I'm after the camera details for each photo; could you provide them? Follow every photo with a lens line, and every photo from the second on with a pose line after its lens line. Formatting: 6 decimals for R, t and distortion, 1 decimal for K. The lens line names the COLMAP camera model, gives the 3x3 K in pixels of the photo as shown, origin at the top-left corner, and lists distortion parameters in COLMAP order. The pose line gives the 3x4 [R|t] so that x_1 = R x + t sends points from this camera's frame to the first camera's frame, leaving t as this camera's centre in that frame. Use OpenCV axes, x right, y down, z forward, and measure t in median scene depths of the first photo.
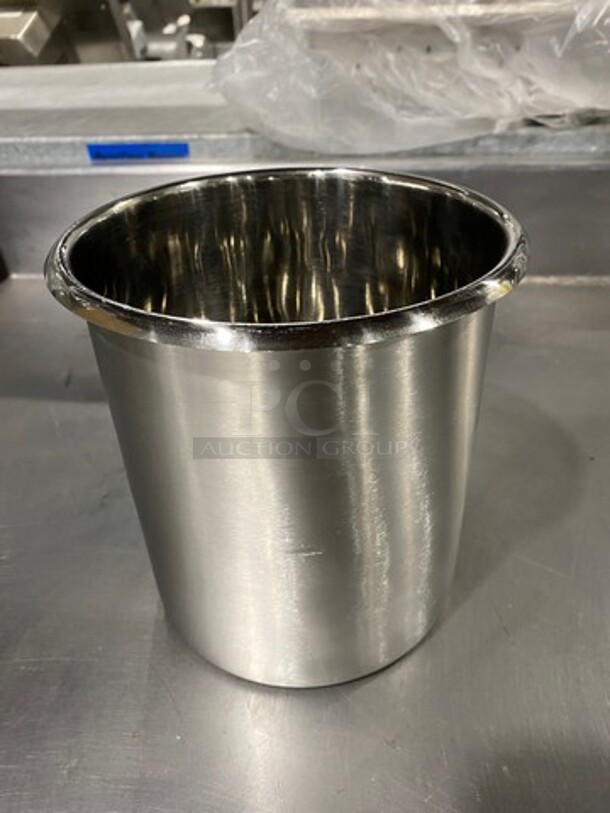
lens RADIAL K [[669.8, 0, 305.0], [0, 669.8, 406.5], [0, 0, 1]] dist [0.001507, 0.006425]
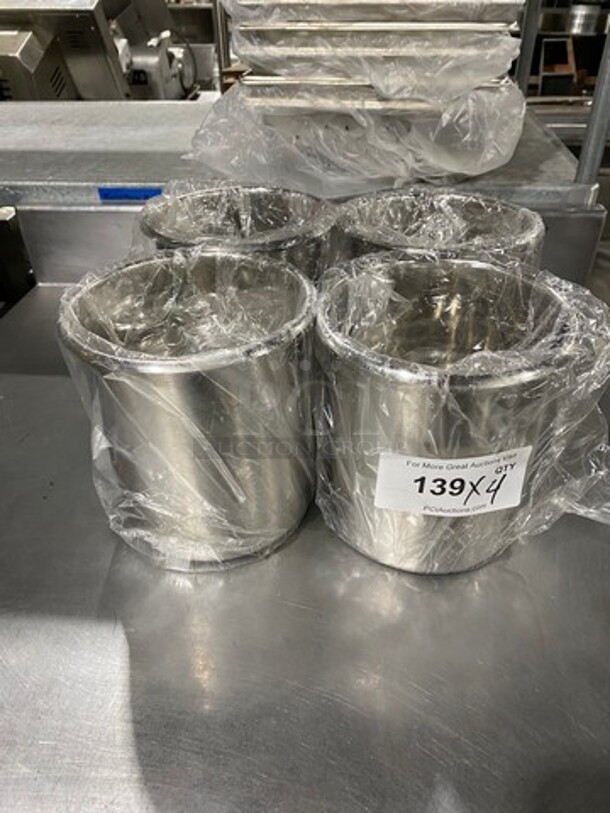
lens RADIAL K [[669.8, 0, 305.0], [0, 669.8, 406.5], [0, 0, 1]] dist [0.001507, 0.006425]
pose [[0.999536, 0.004089, 0.030187, 0.056467], [-0.004573, 0.999862, 0.015986, 0.026820], [-0.030117, -0.016116, 0.999416, -0.402397]]
